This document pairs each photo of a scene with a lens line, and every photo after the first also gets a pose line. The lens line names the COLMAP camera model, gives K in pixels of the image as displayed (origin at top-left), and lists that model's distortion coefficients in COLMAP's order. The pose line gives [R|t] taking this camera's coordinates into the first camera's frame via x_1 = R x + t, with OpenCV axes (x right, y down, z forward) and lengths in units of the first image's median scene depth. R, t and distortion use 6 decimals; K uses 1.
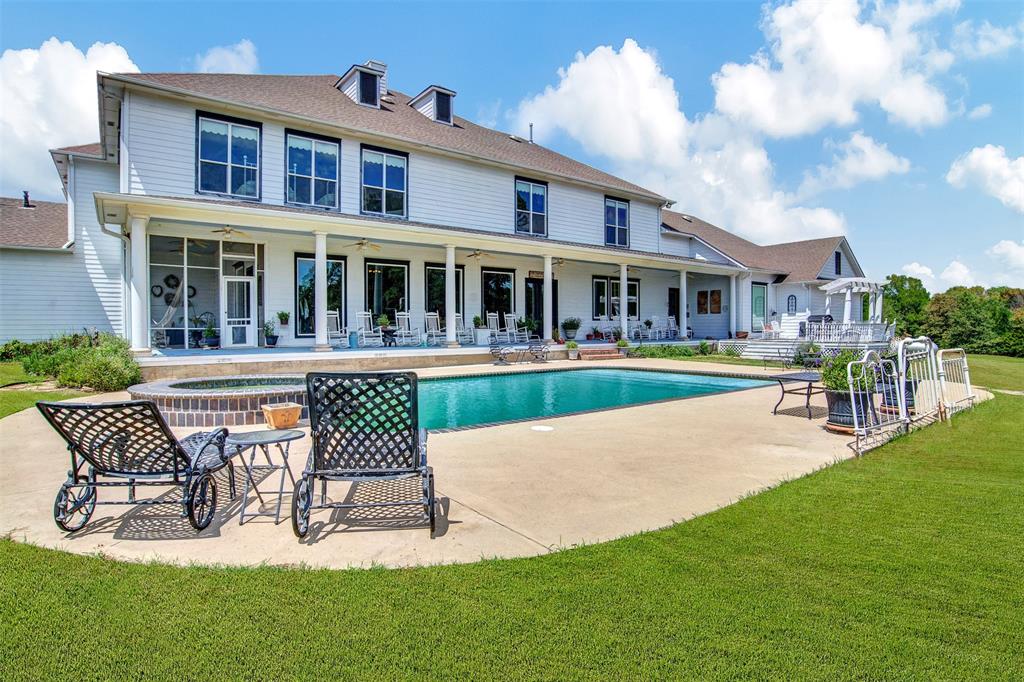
lens RADIAL K [[539.5, 0, 513.8], [0, 539.5, 331.0], [0, 0, 1]] dist [-0.036885, 0.001258]
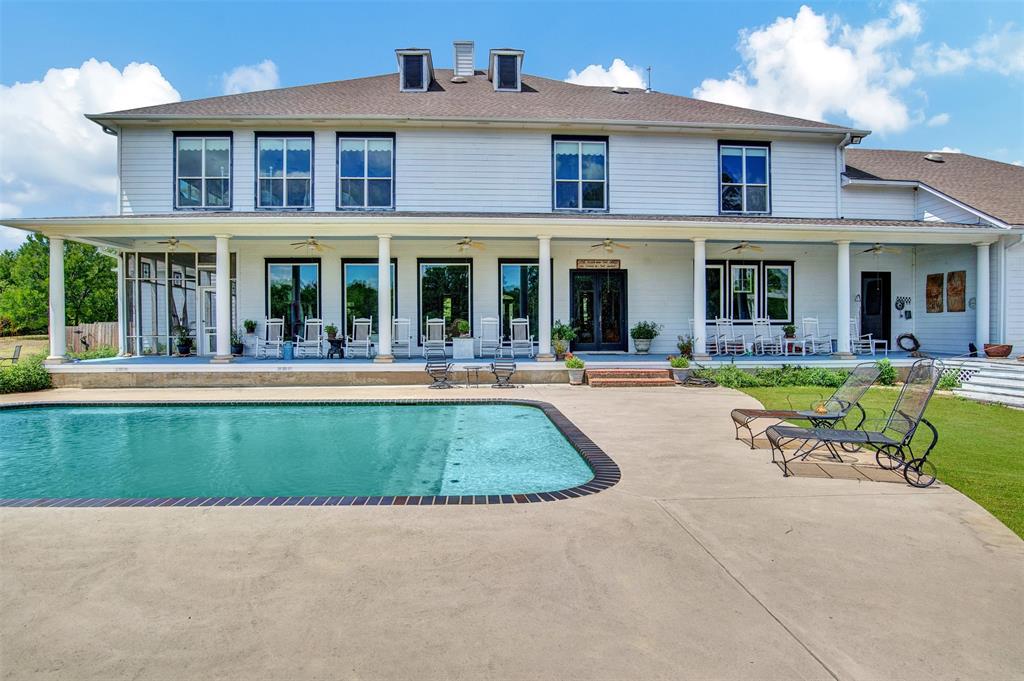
lens RADIAL K [[570.2, 0, 512.0], [0, 570.2, 329.5], [0, 0, 1]] dist [-0.048871, 0.000554]
pose [[0.832156, -0.005490, -0.554514, 0.396770], [-0.002699, 0.999899, -0.013951, -0.004899], [0.554535, 0.013107, 0.832057, 0.310020]]
